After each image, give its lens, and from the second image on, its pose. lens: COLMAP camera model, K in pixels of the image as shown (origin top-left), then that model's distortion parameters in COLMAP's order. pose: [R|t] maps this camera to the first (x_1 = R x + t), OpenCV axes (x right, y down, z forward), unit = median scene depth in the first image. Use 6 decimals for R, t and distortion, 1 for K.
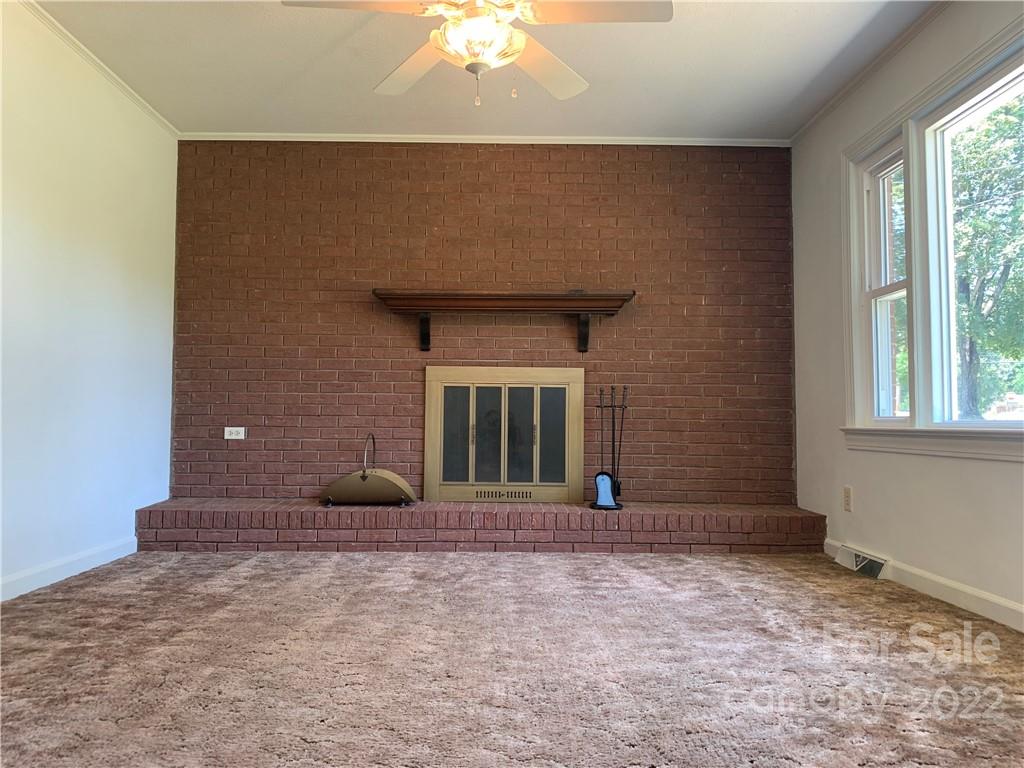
lens RADIAL K [[779.1, 0, 515.5], [0, 779.1, 381.5], [0, 0, 1]] dist [0.041544, -0.051801]
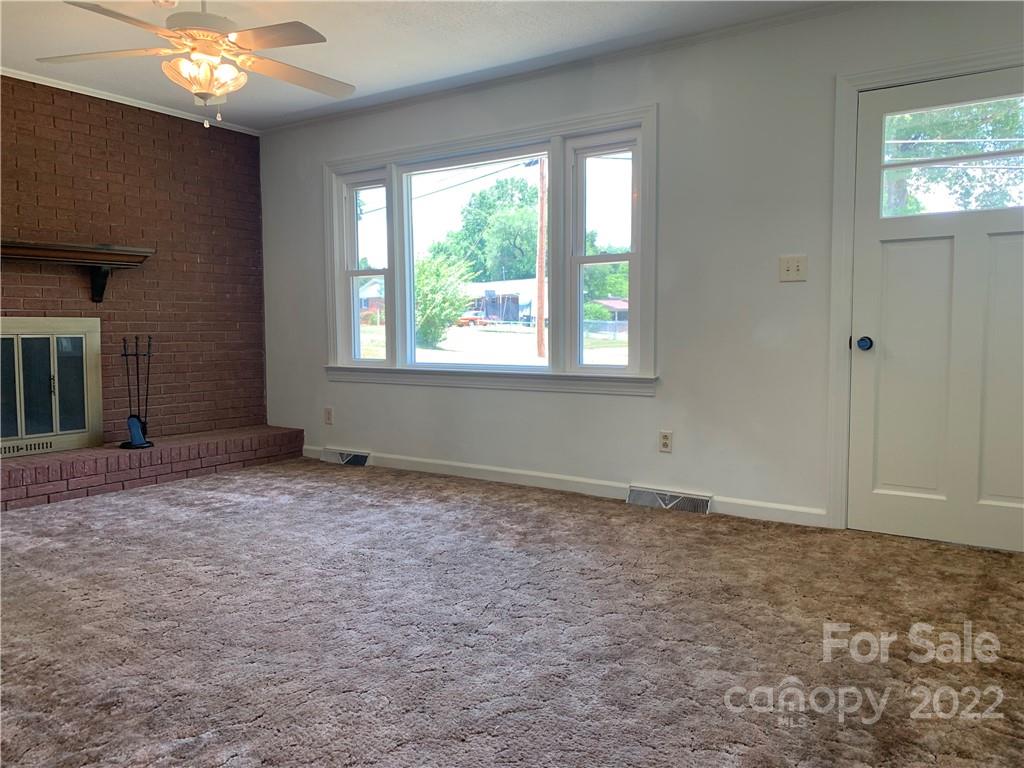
lens RADIAL K [[779.1, 0, 510.6], [0, 779.1, 385.7], [0, 0, 1]] dist [0.041544, -0.051801]
pose [[0.578811, -0.071866, 0.812289, -0.457491], [-0.033269, 0.993199, 0.111579, -0.063141], [-0.814783, -0.091607, 0.572483, -0.061487]]
